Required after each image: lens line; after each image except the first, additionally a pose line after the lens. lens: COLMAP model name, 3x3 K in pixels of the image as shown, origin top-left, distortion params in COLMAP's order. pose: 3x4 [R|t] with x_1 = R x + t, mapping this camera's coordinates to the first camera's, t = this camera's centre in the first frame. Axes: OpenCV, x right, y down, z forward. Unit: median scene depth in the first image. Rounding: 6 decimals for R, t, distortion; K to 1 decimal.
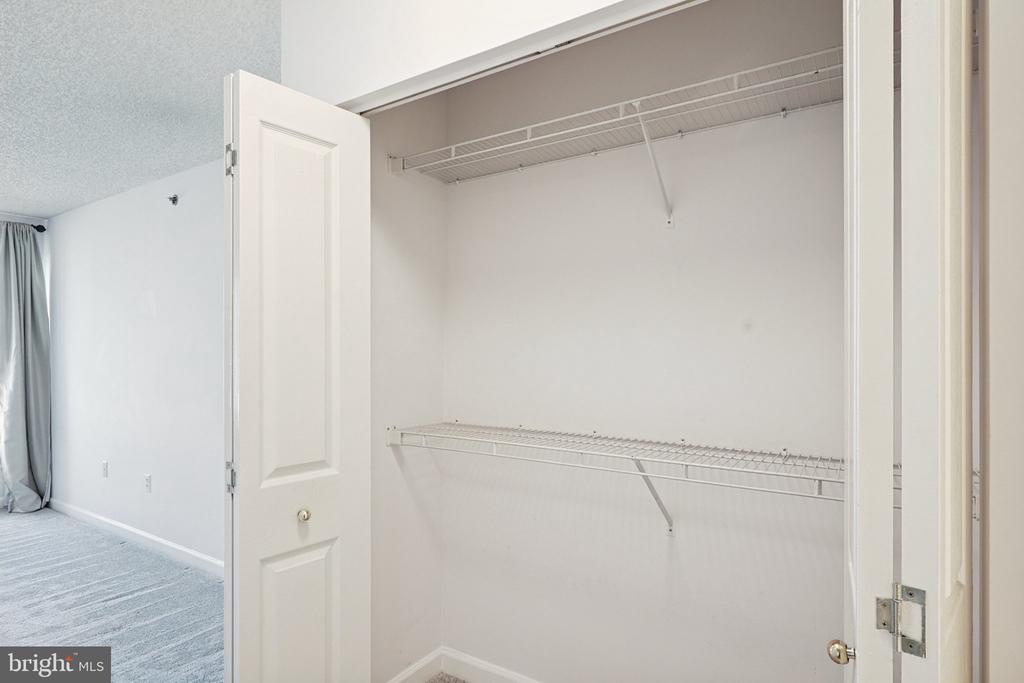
lens RADIAL K [[534.2, 0, 519.3], [0, 534.2, 347.8], [0, 0, 1]] dist [-0.001361, 0.000525]
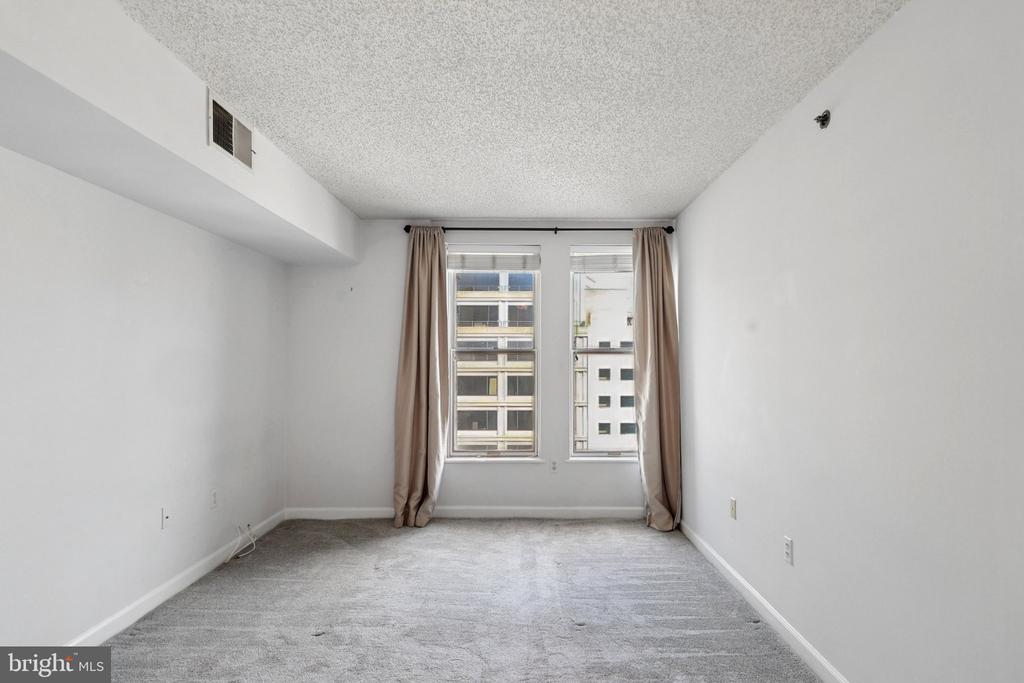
lens RADIAL K [[539.5, 0, 514.9], [0, 539.5, 359.1], [0, 0, 1]] dist [-0.003780, -0.000445]
pose [[0.516293, -0.008472, -0.856370, -0.237013], [0.009432, 0.999947, -0.004206, 0.006522], [0.856360, -0.005906, 0.516345, 0.287752]]
